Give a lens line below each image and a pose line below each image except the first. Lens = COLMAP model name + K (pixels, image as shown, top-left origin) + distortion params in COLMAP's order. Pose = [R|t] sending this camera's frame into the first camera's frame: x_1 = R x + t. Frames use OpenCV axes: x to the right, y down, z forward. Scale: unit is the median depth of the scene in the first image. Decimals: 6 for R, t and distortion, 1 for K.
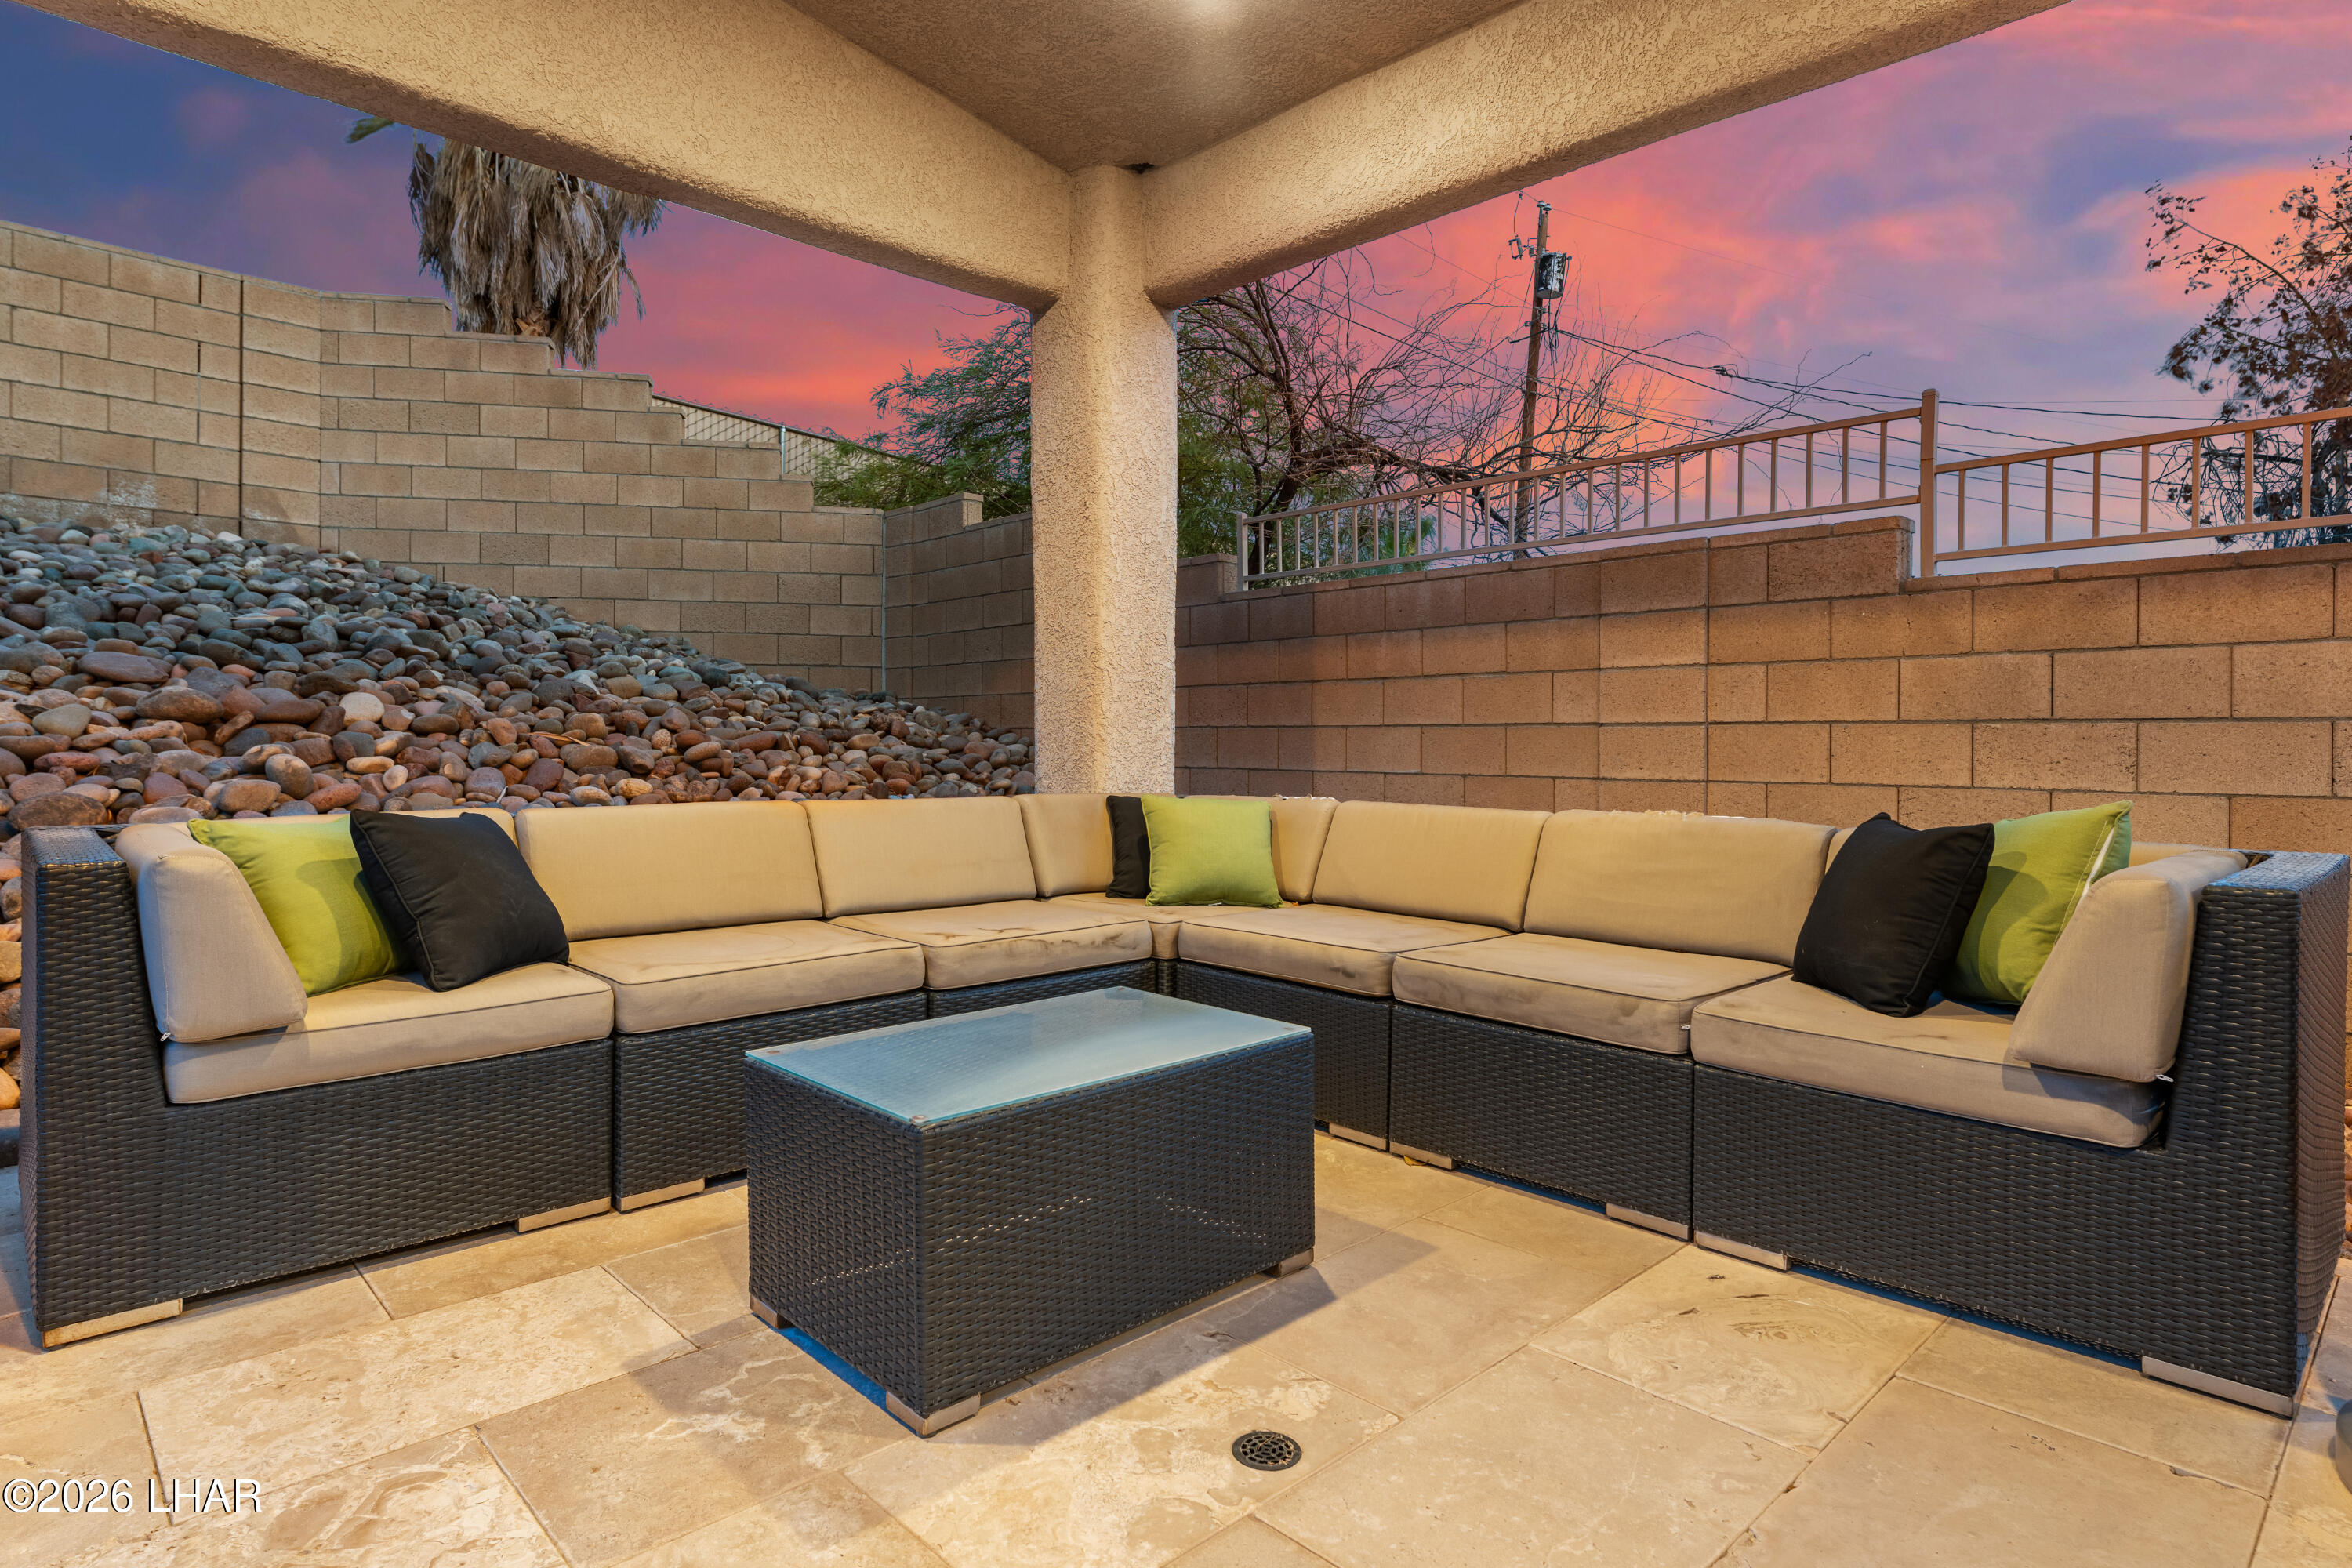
lens RADIAL K [[1260.1, 0, 1170.0], [0, 1260.1, 751.5], [0, 0, 1]] dist [0.000244, -0.000312]
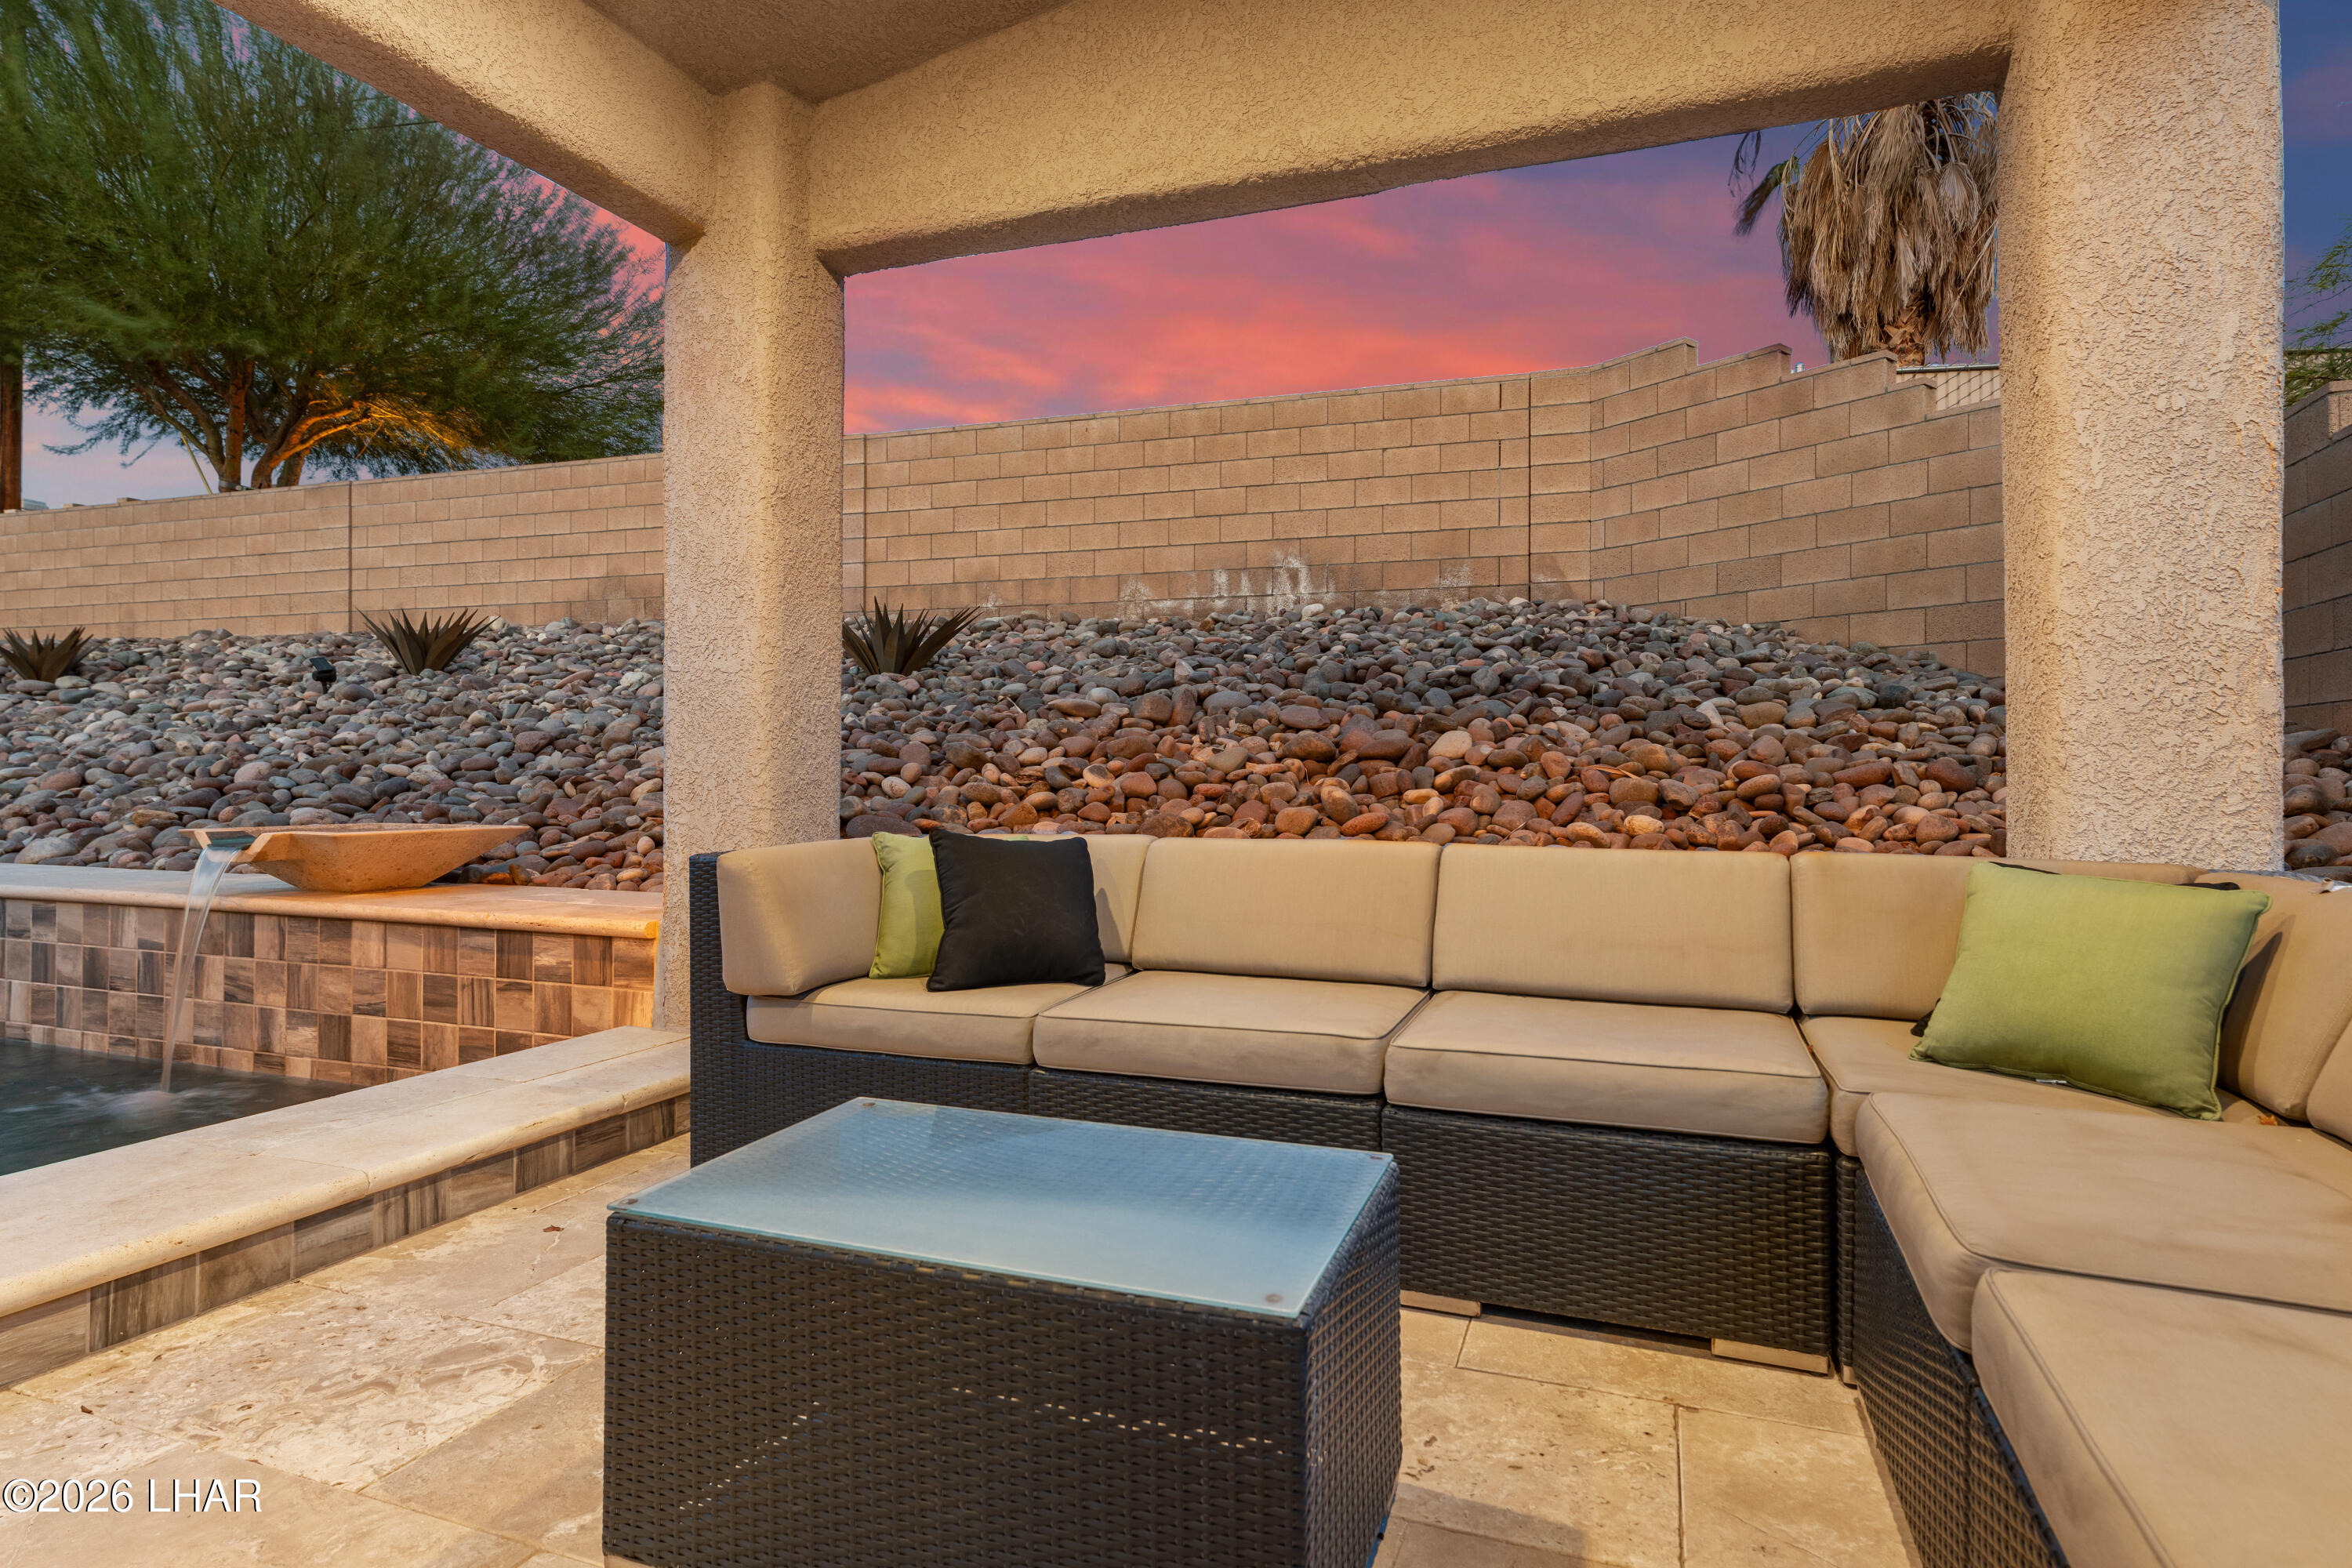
lens RADIAL K [[1260.1, 0, 1168.4], [0, 1260.1, 764.1], [0, 0, 1]] dist [0.000244, -0.000312]
pose [[0.432293, -0.011648, -0.901658, 0.165607], [-0.005845, 0.999859, -0.015719, 0.000502], [0.901714, 0.012066, 0.432164, 0.213375]]
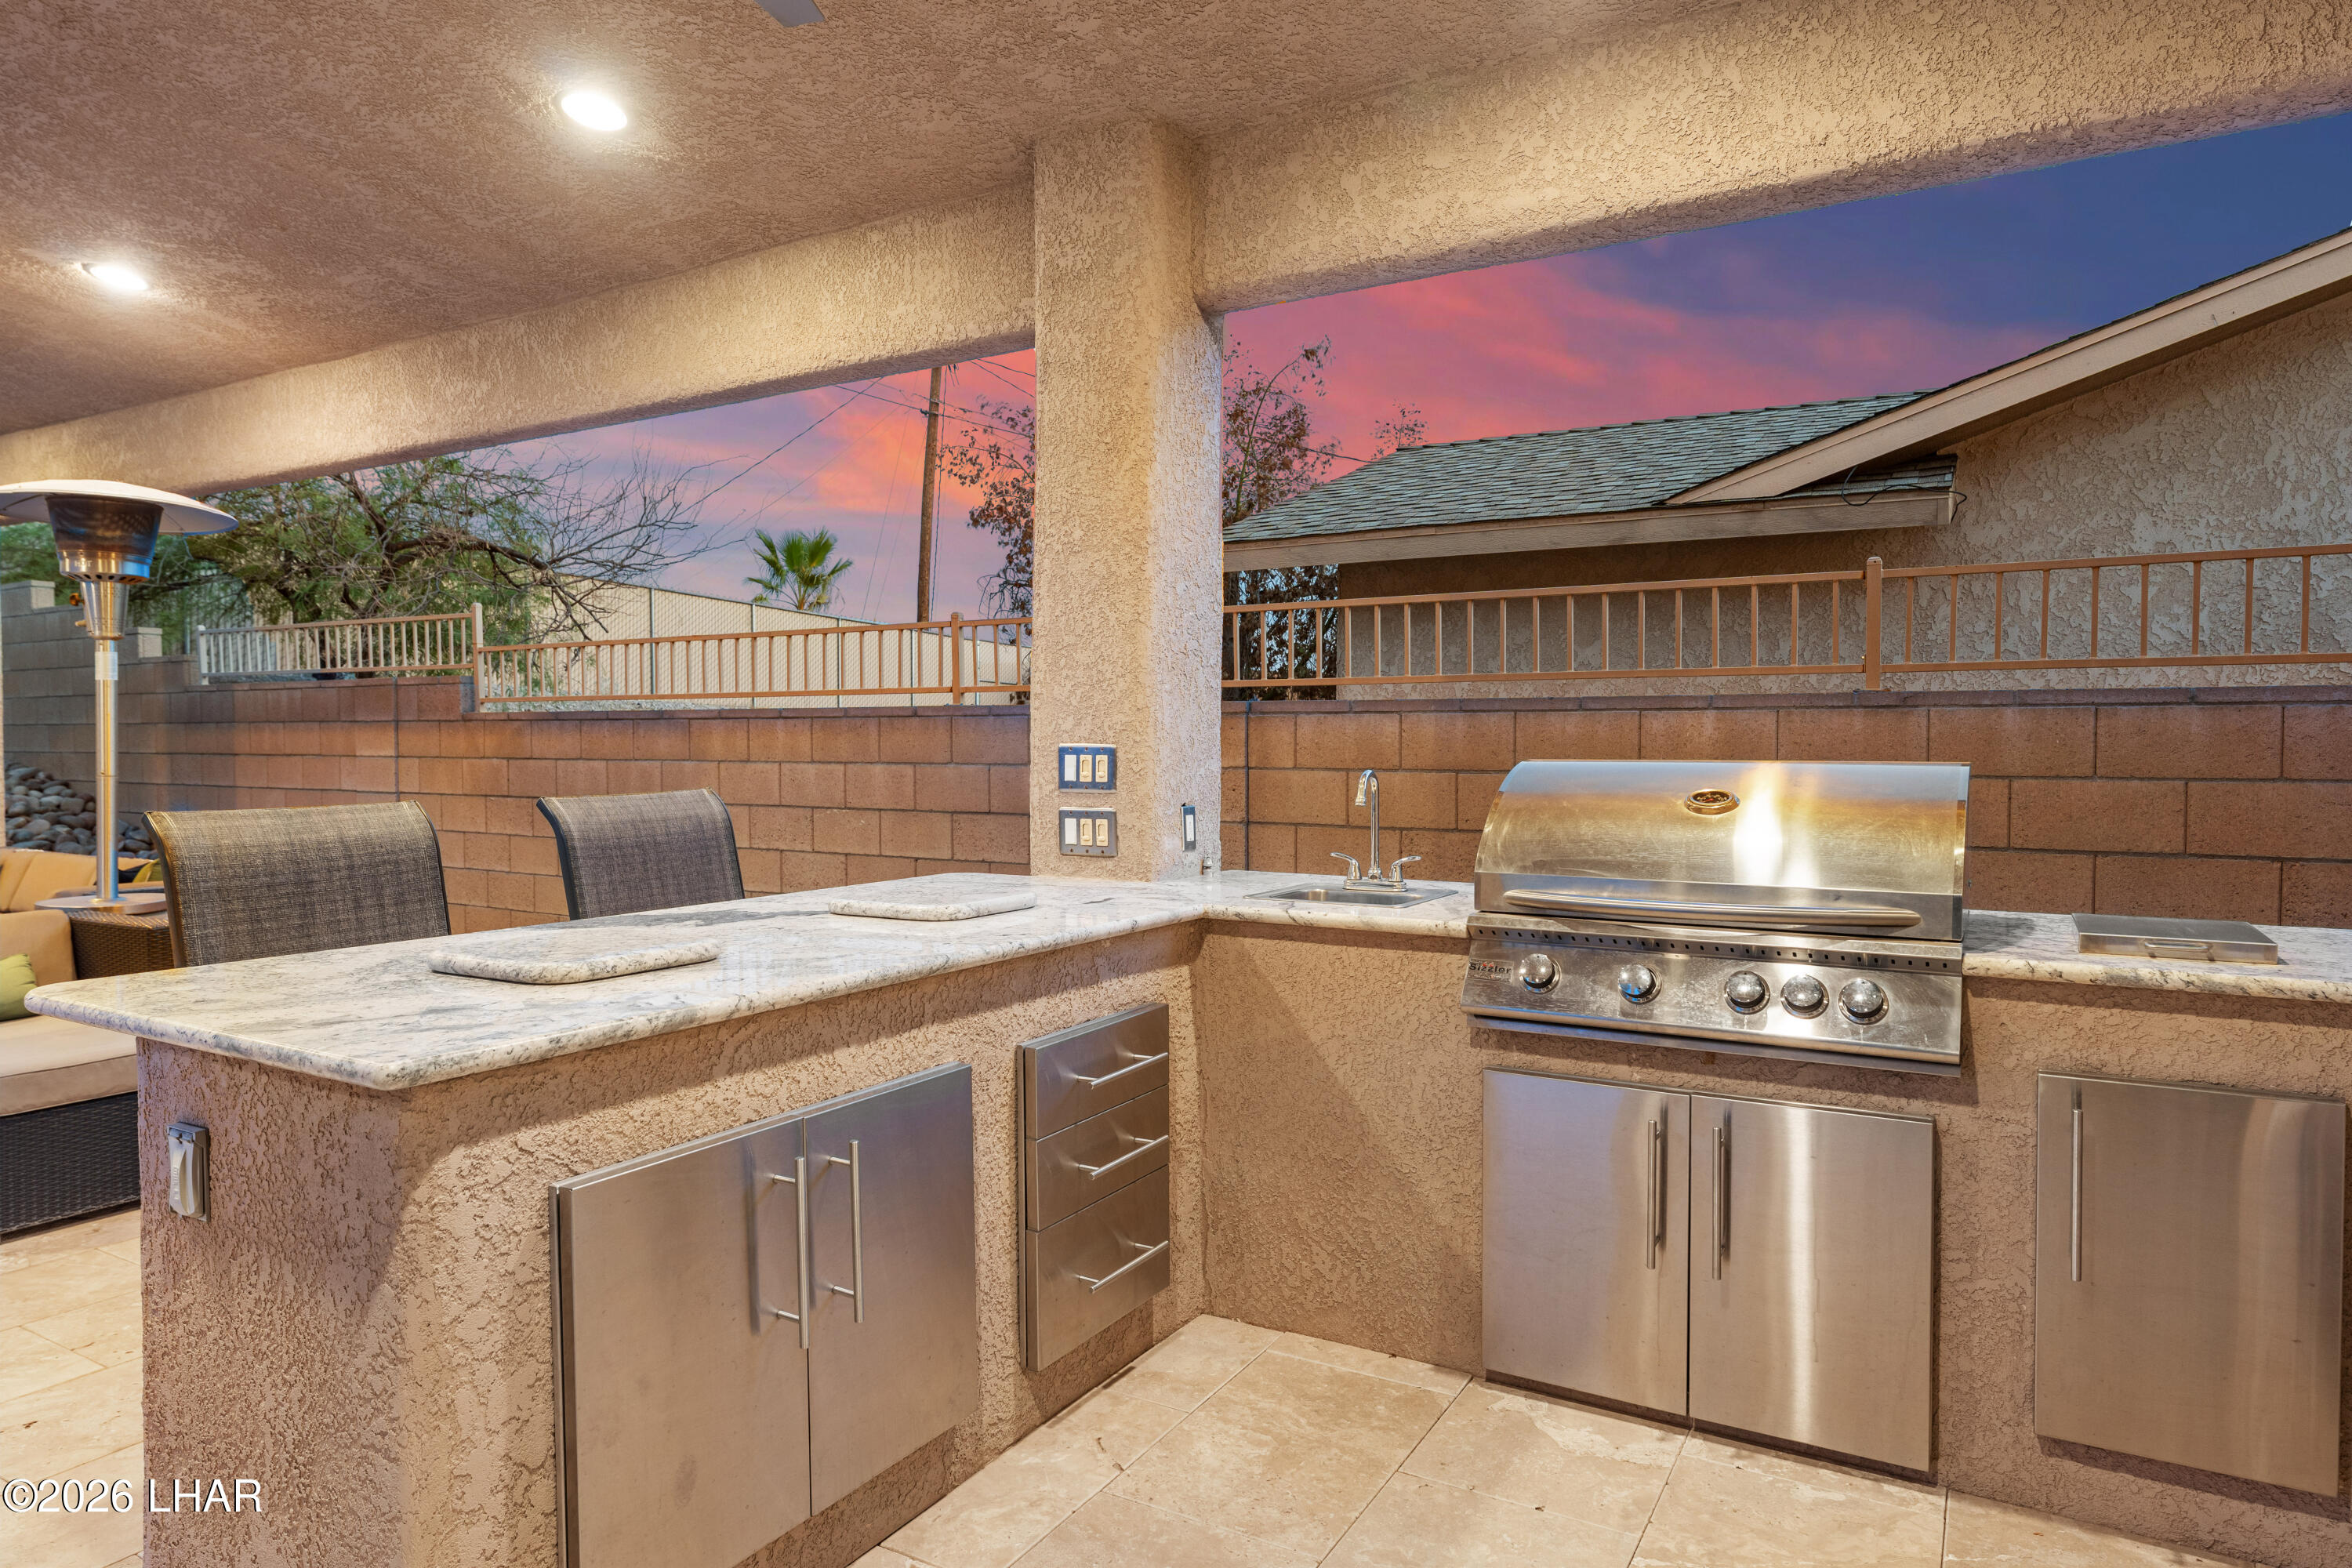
lens RADIAL K [[1416.0, 0, 1170.9], [0, 1416.0, 776.7], [0, 0, 1]] dist [0.002944, -0.001655]
pose [[0.961450, -0.015506, 0.274544, 0.537503], [0.009121, 0.999658, 0.024518, -0.047693], [-0.274830, -0.021069, 0.961262, -0.625119]]
